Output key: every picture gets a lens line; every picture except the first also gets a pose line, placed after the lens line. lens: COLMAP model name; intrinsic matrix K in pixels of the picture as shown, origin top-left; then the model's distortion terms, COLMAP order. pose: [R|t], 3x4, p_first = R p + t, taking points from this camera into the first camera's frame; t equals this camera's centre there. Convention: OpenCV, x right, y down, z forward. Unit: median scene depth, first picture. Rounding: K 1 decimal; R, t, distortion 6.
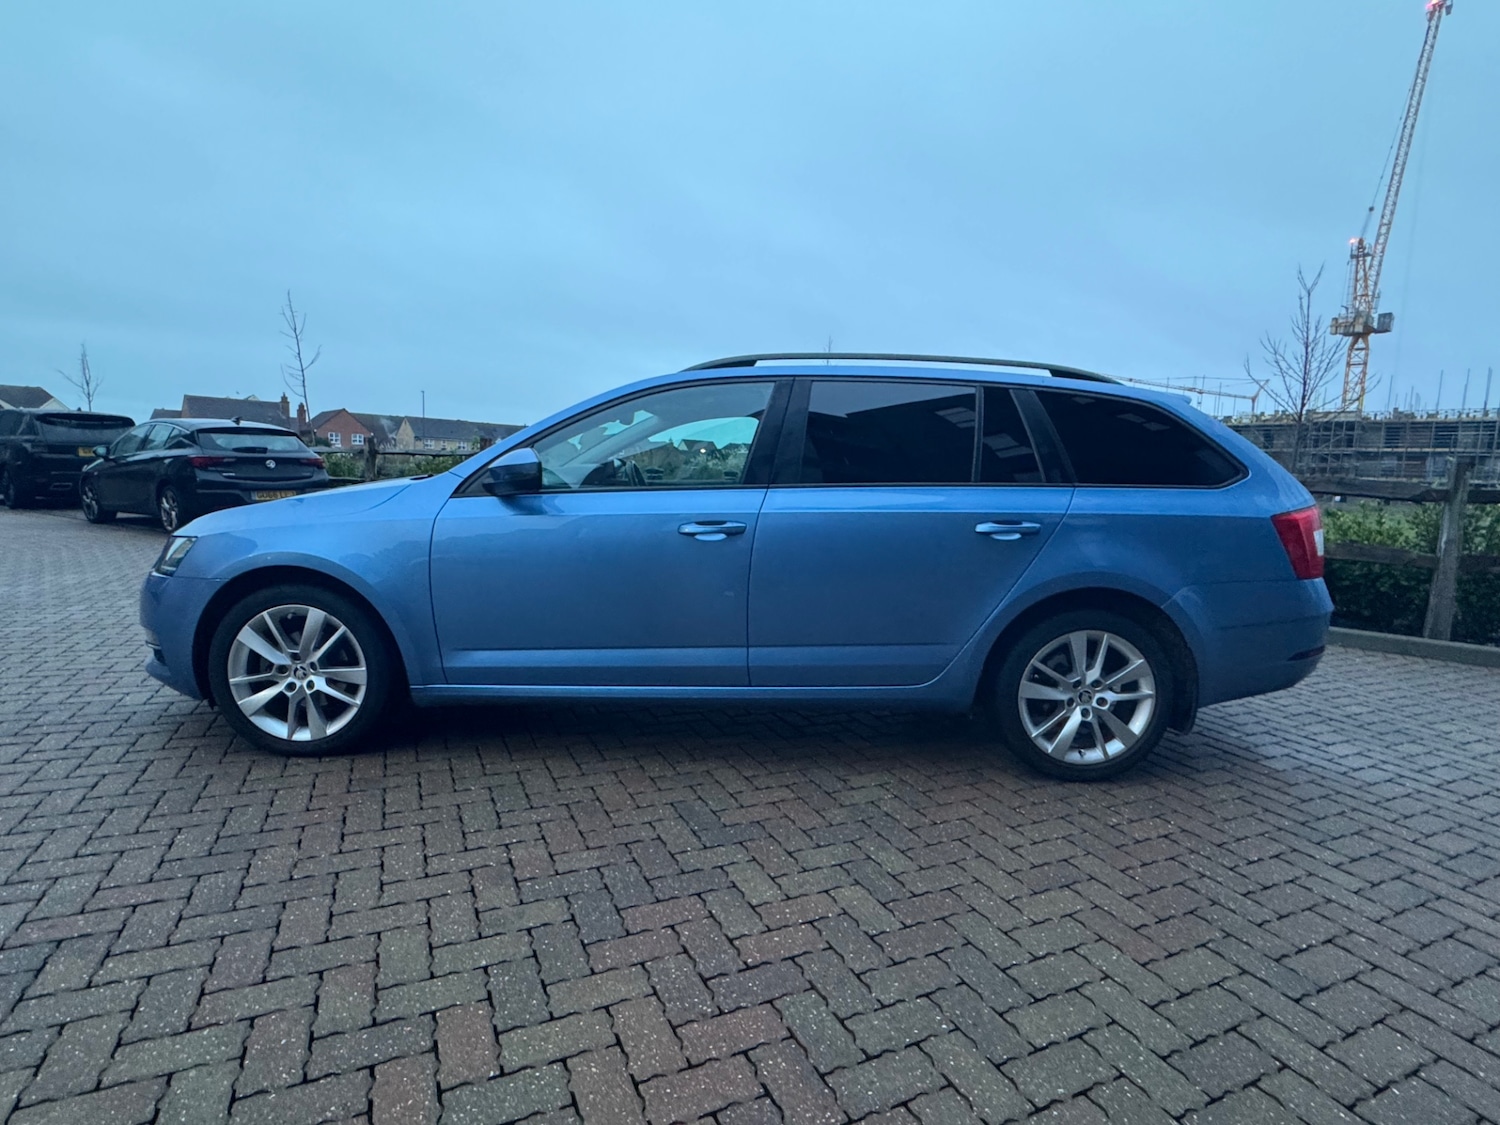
lens RADIAL K [[755.5, 0, 750.0], [0, 755.5, 562.5], [0, 0, 1]] dist [0.001356, -0.001354]
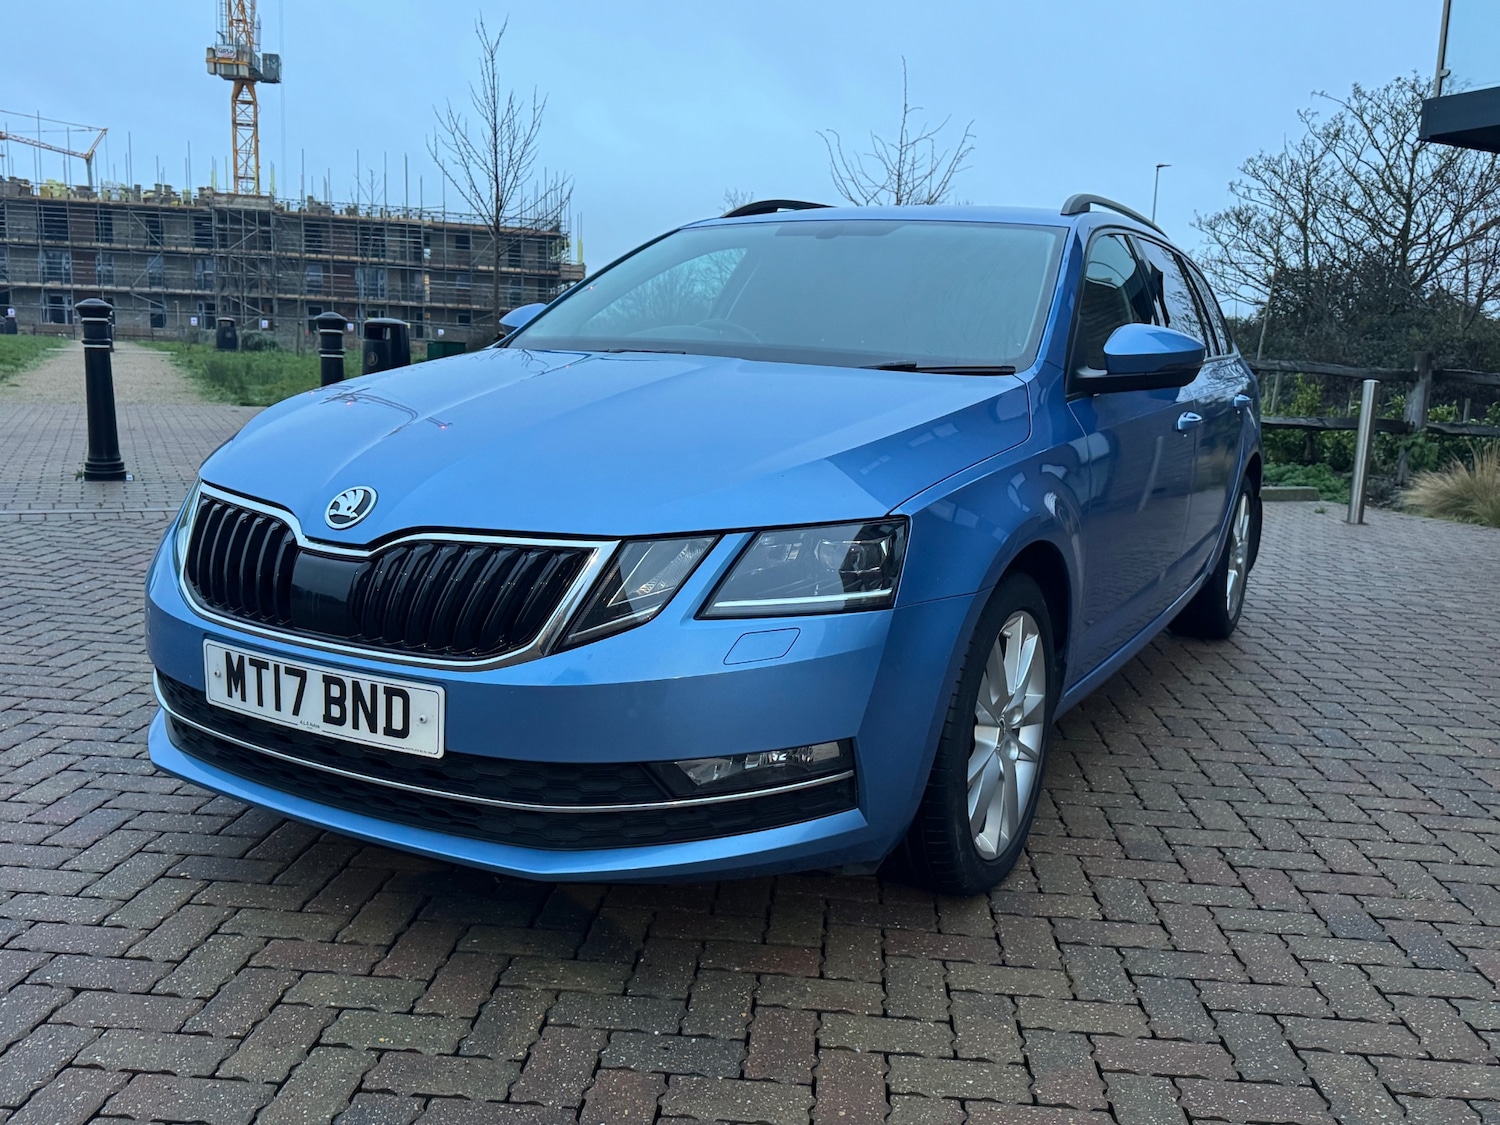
lens RADIAL K [[1304.9, 0, 756.4], [0, 1304.9, 564.5], [0, 0, 1]] dist [0.002757, -0.015540]
pose [[0.479189, -0.159901, 0.863023, -1.652381], [0.073823, 0.987124, 0.141904, -0.125907], [-0.874602, -0.004288, 0.484823, 0.803117]]
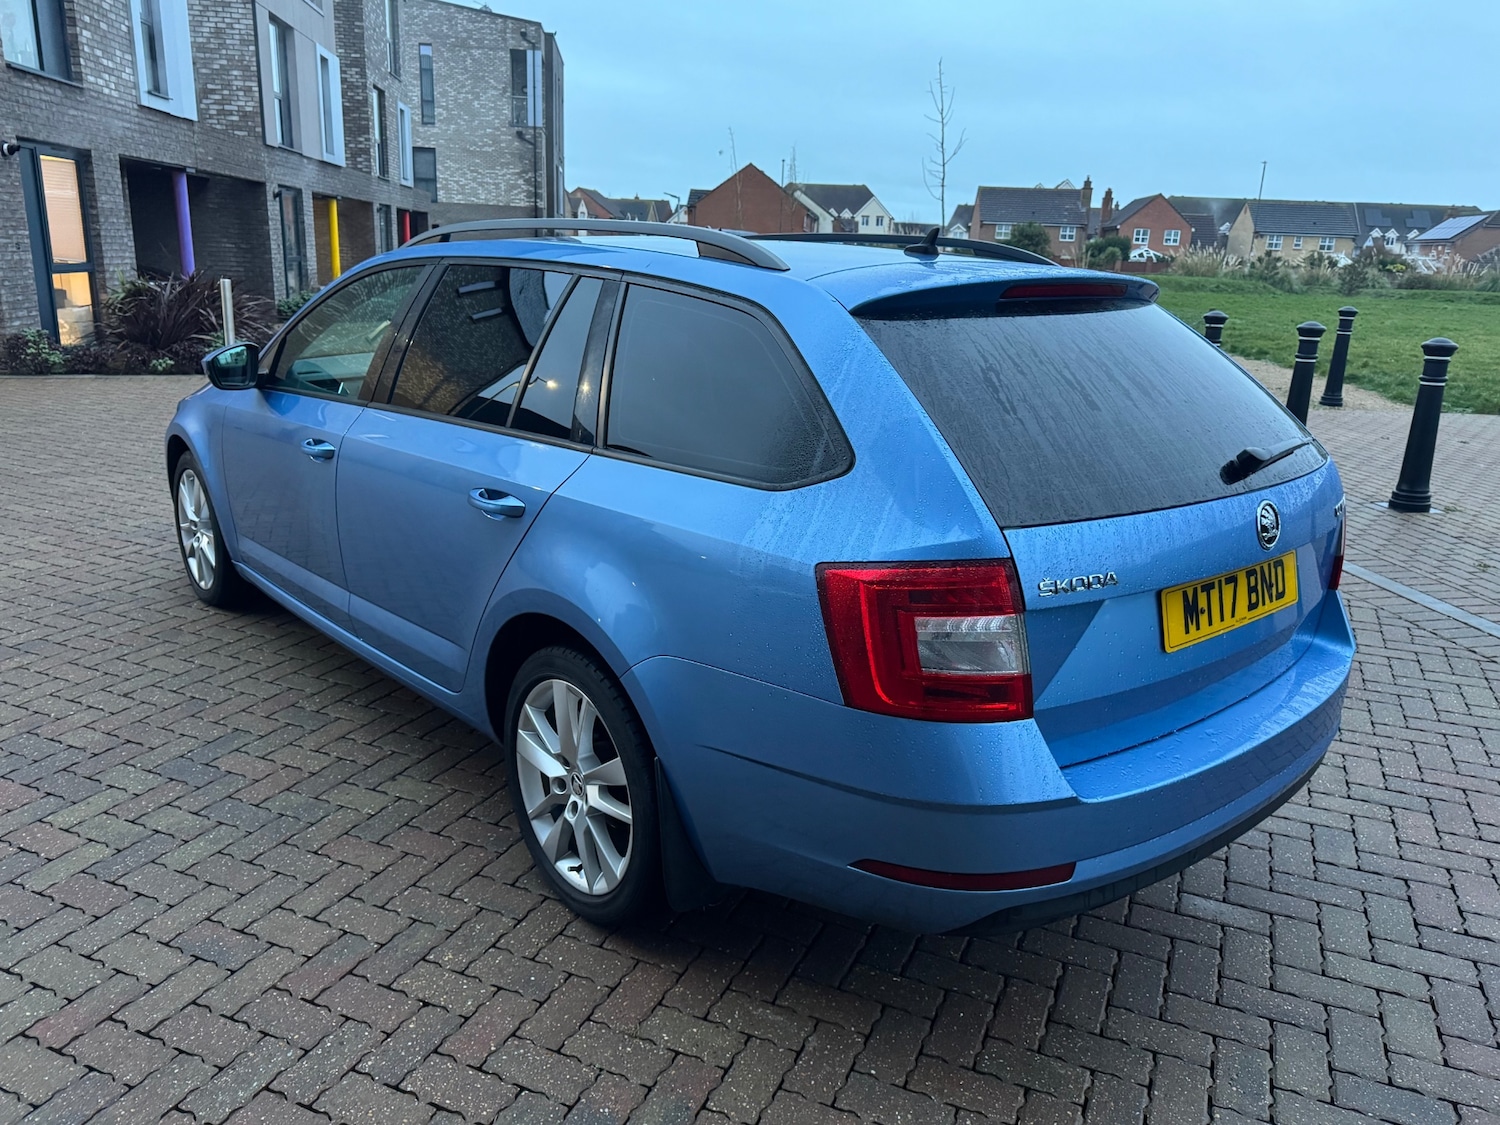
lens RADIAL K [[1089.5, 0, 757.2], [0, 1089.5, 568.5], [0, 0, 1]] dist [0.022325, -0.024921]
pose [[0.658411, 0.200476, -0.725468, 1.177965], [-0.099953, 0.978627, 0.179721, -0.179742], [0.745992, -0.045818, 0.664377, 0.522781]]
